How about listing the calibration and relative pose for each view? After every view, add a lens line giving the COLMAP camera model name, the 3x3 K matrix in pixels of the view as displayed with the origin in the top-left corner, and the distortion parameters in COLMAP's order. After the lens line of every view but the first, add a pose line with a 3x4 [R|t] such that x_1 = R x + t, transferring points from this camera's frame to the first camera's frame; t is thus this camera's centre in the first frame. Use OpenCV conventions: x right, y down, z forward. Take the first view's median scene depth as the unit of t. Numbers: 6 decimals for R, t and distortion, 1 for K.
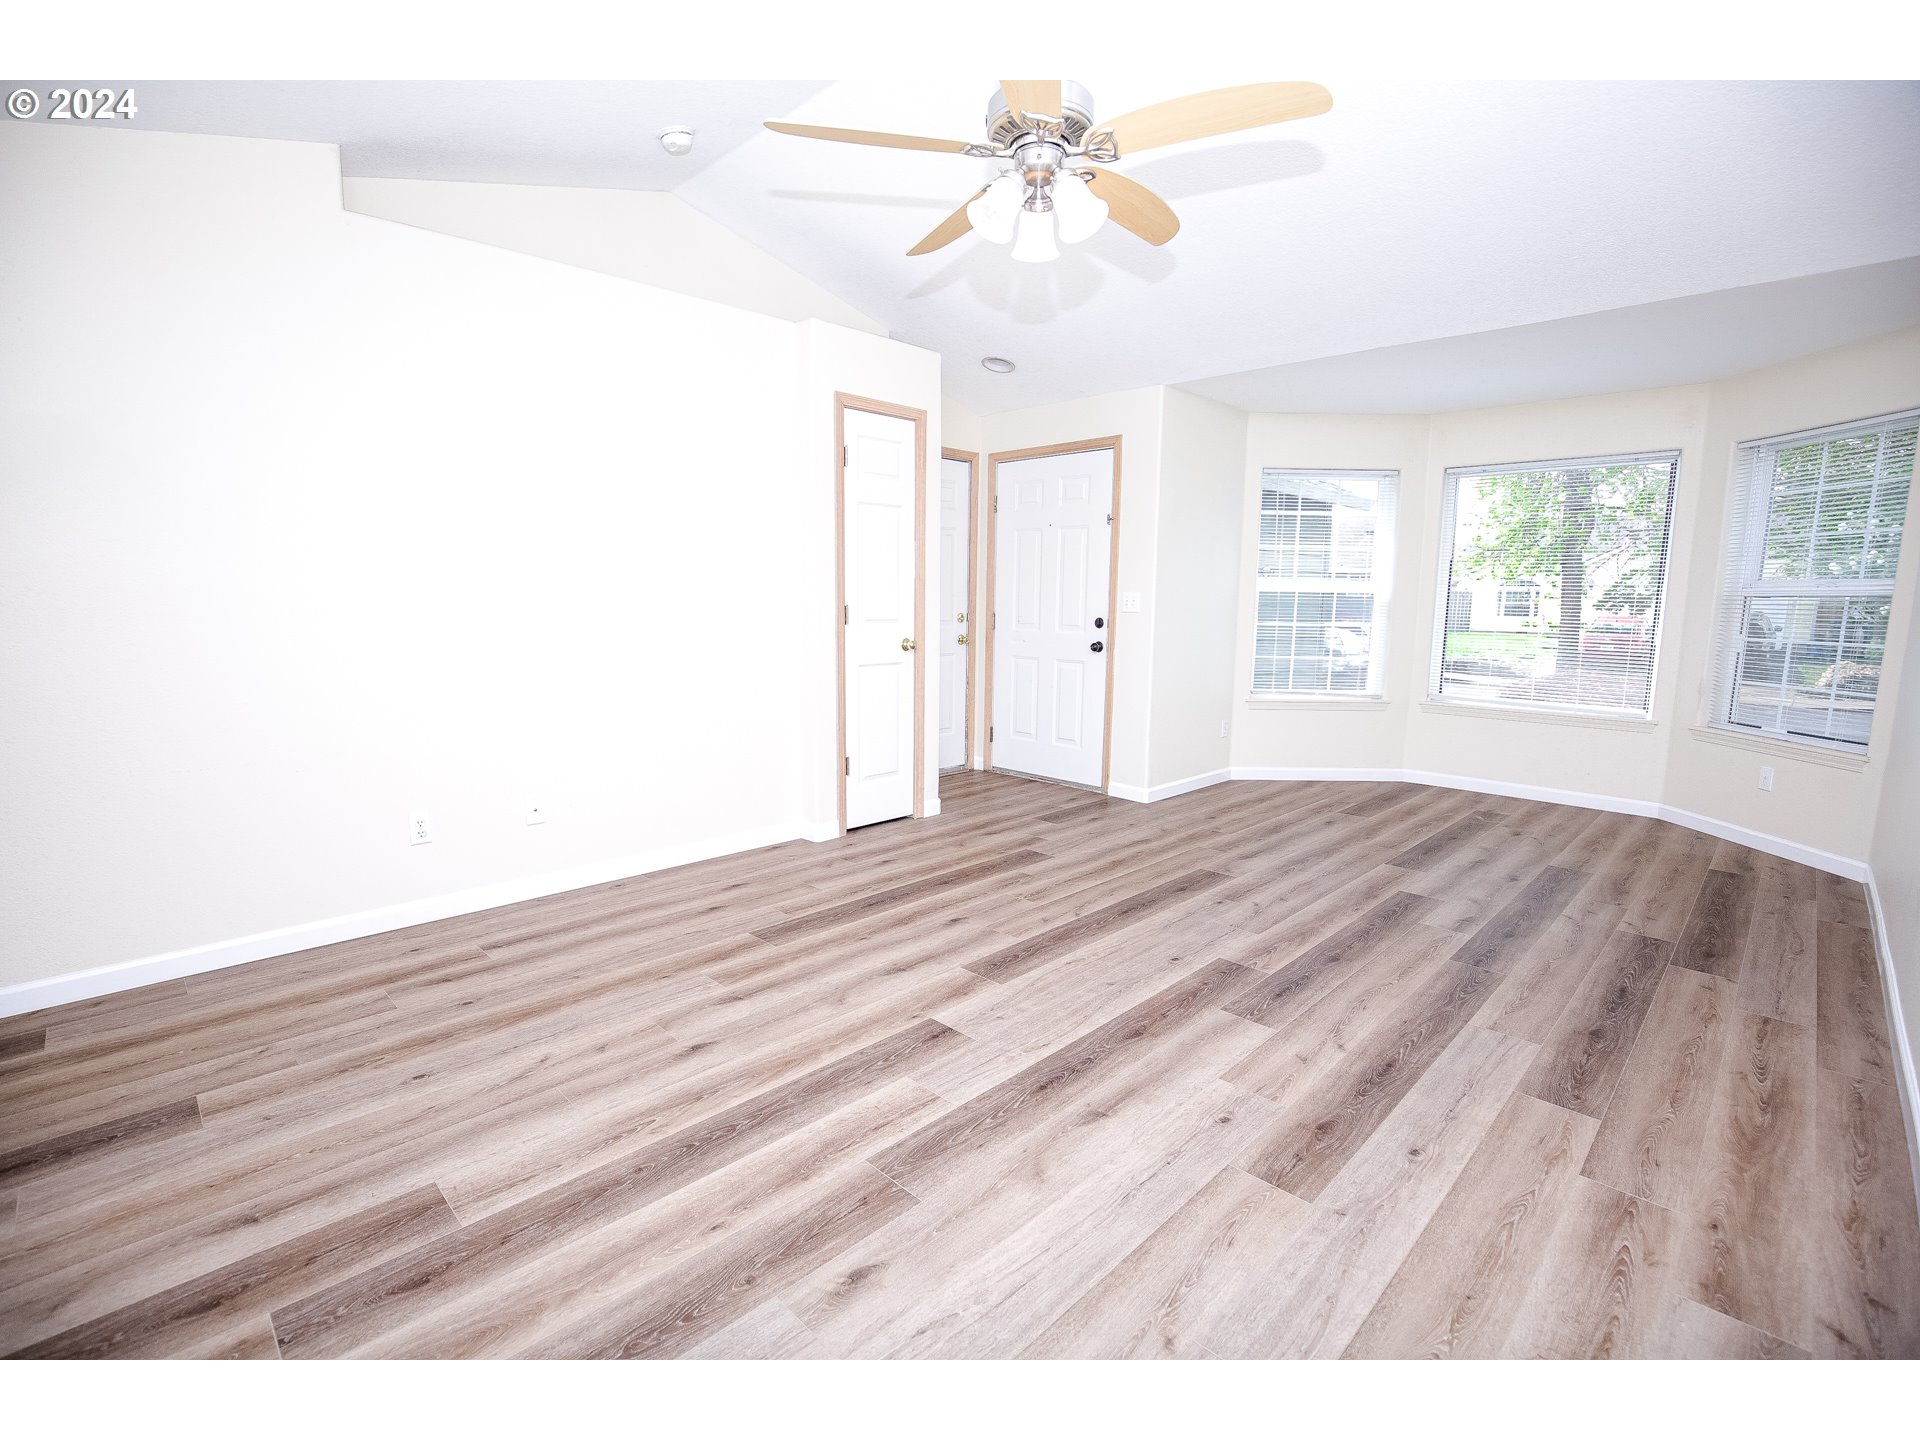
lens RADIAL K [[886.8, 0, 954.4], [0, 886.8, 729.1], [0, 0, 1]] dist [-0.031829, 0.002282]
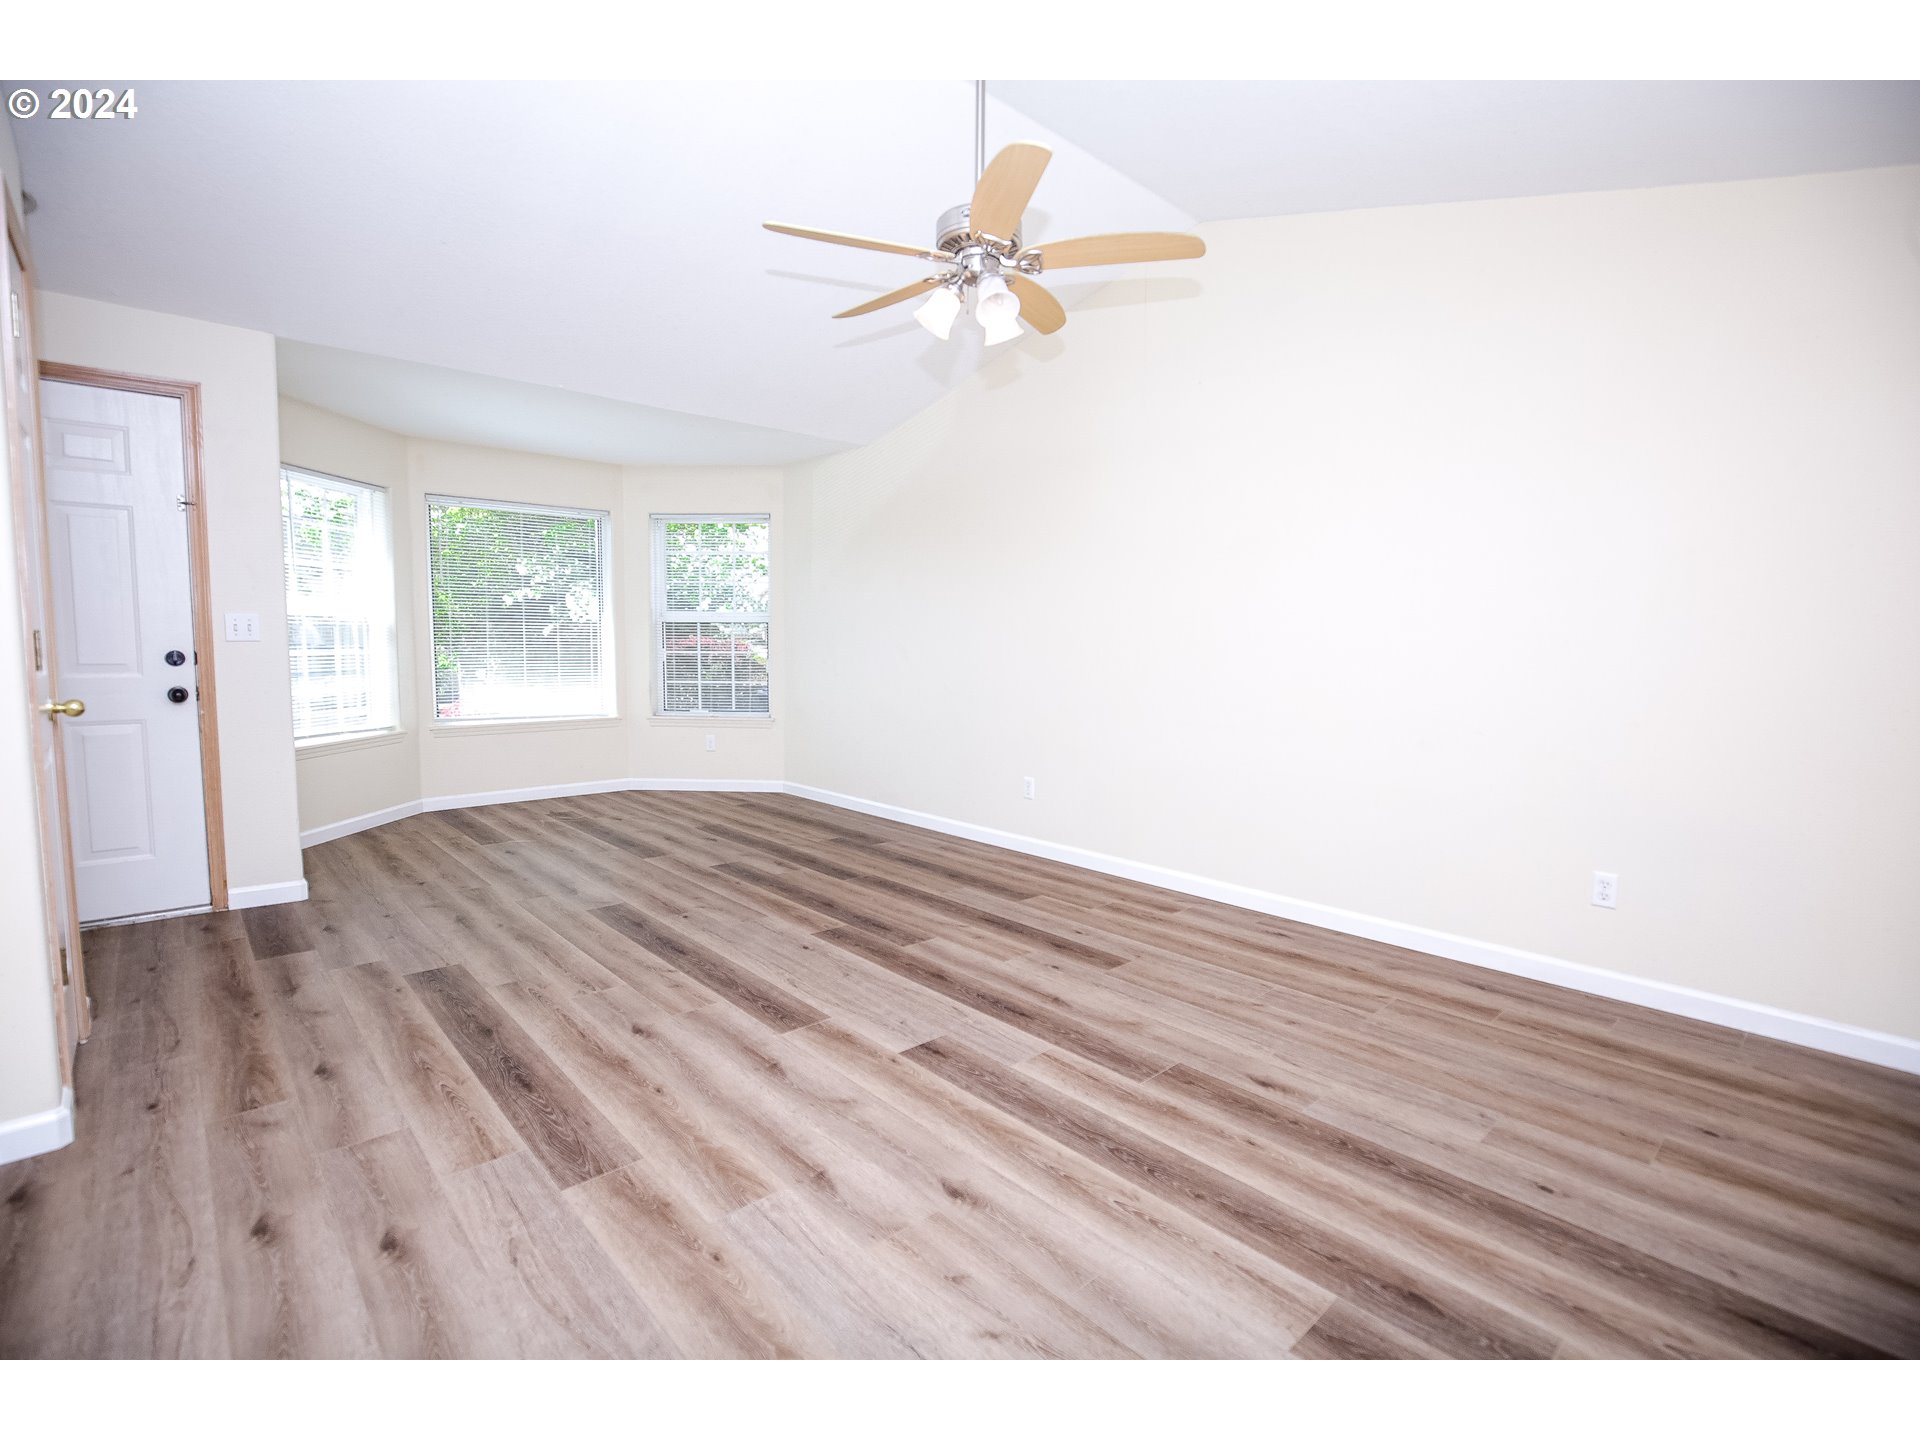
lens RADIAL K [[886.8, 0, 955.6], [0, 886.8, 712.6], [0, 0, 1]] dist [-0.031829, 0.002282]
pose [[0.041635, -0.093345, 0.994763, -0.843839], [0.138655, 0.986532, 0.086769, -0.103191], [-0.989465, 0.134317, 0.054017, 0.740608]]
